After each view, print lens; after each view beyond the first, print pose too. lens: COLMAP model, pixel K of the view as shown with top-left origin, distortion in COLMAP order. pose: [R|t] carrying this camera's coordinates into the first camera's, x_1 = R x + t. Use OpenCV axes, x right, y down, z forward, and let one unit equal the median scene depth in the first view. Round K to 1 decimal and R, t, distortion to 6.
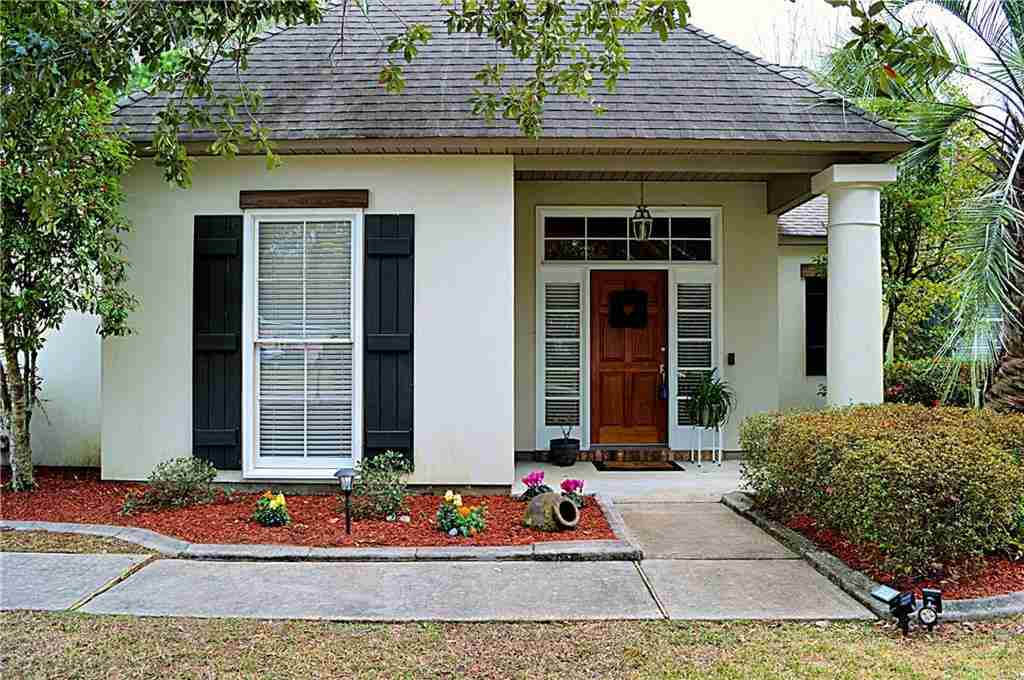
lens RADIAL K [[823.2, 0, 511.2], [0, 823.2, 340.3], [0, 0, 1]] dist [-0.079958, -0.000462]
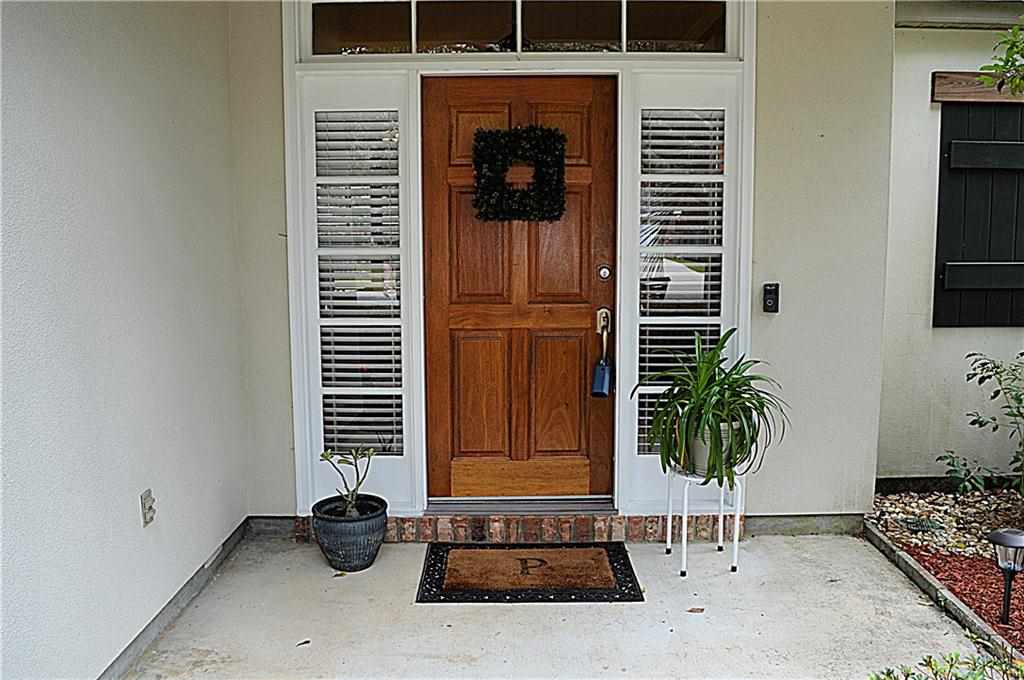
lens RADIAL K [[823.2, 0, 512.3], [0, 823.2, 338.6], [0, 0, 1]] dist [-0.079958, -0.000462]
pose [[0.999929, -0.004481, -0.011003, 0.145007], [0.005917, 0.990935, 0.134212, -0.012017], [0.010302, -0.134267, 0.990892, 0.594429]]
